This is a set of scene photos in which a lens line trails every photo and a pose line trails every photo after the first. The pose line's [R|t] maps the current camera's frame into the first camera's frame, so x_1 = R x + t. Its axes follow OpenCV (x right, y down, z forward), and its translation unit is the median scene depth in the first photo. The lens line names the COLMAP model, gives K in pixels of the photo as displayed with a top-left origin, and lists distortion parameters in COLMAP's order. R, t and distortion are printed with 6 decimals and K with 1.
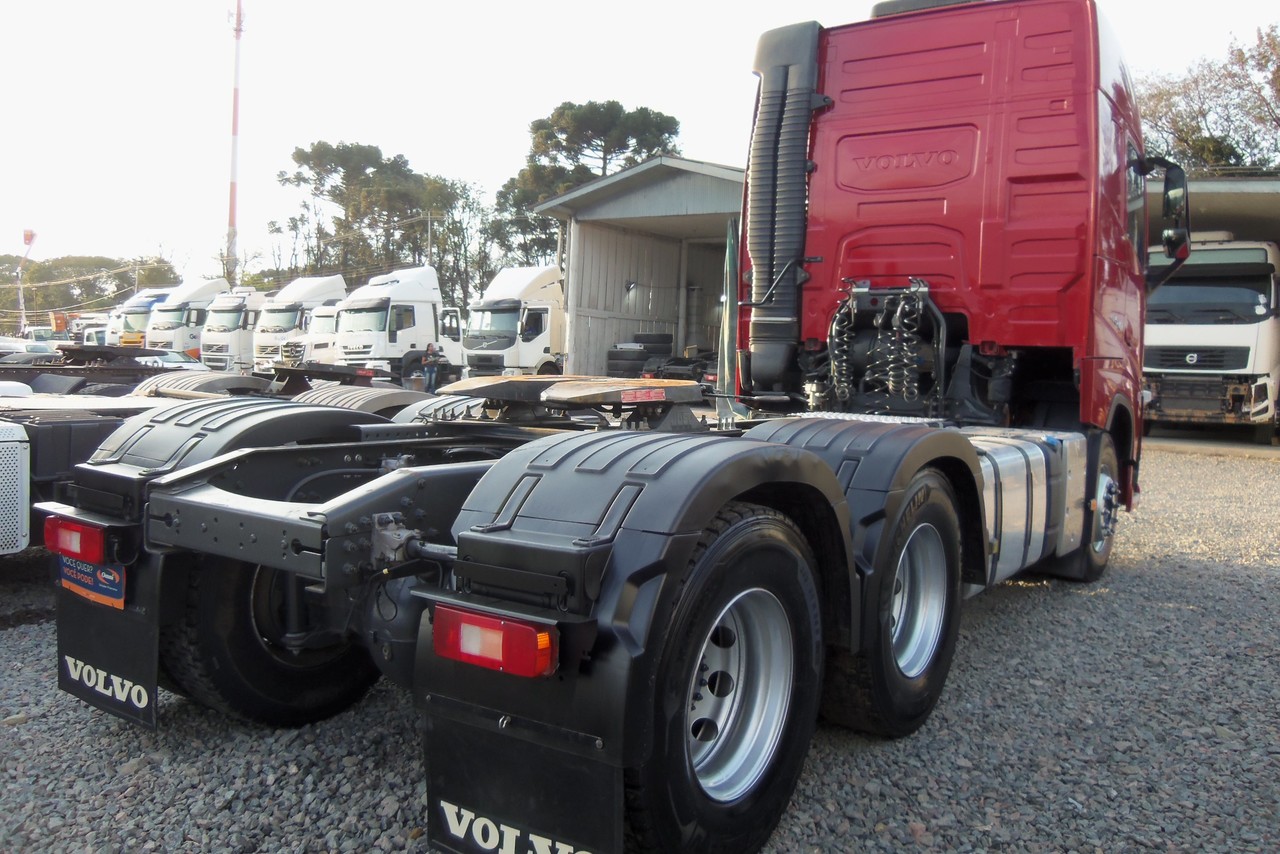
lens RADIAL K [[1058.8, 0, 636.1], [0, 1058.8, 425.2], [0, 0, 1]] dist [-0.007055, 0.005148]
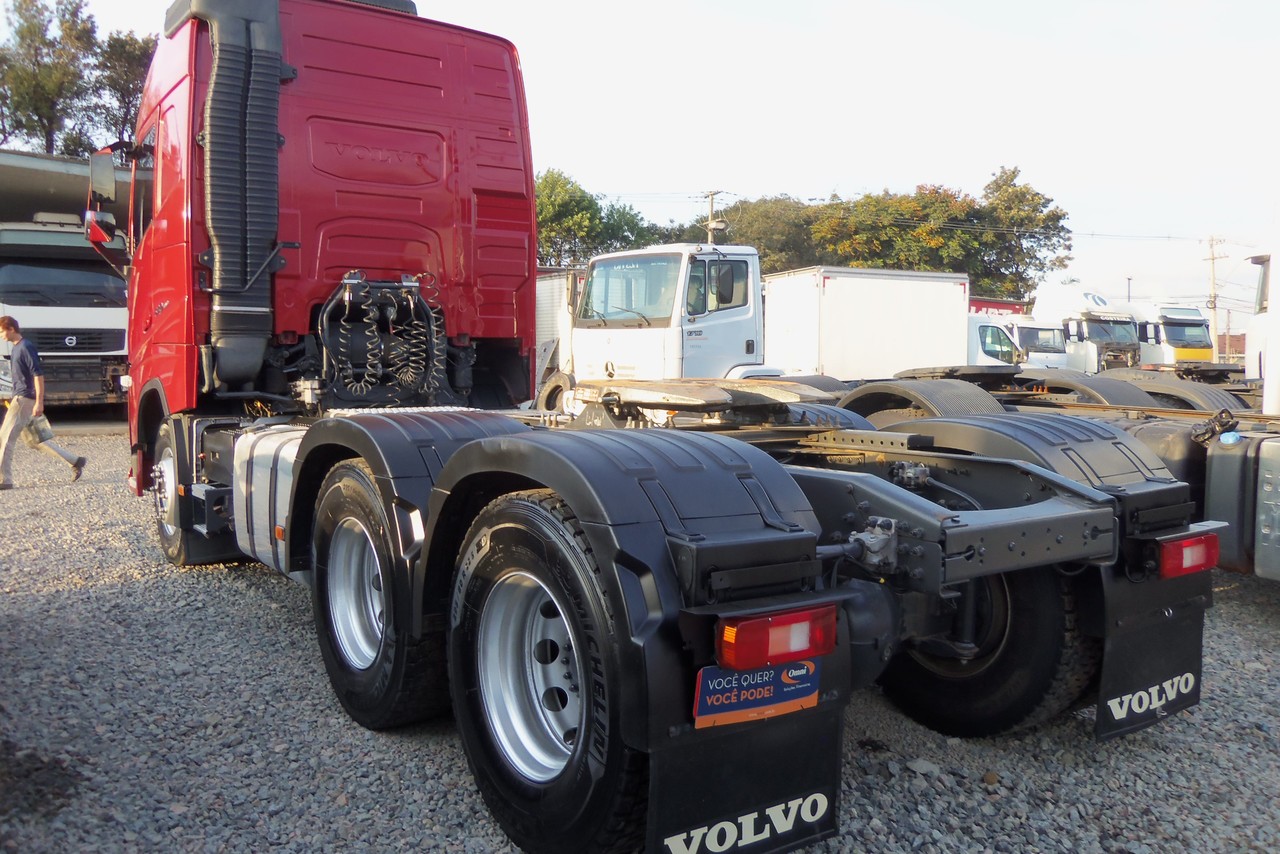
lens RADIAL K [[1058.8, 0, 636.1], [0, 1058.8, 425.2], [0, 0, 1]] dist [-0.007055, 0.005148]
pose [[0.343521, -0.091051, 0.934721, -0.576060], [0.070432, 0.994984, 0.071037, -0.043731], [-0.936500, 0.041431, 0.348211, 0.392895]]
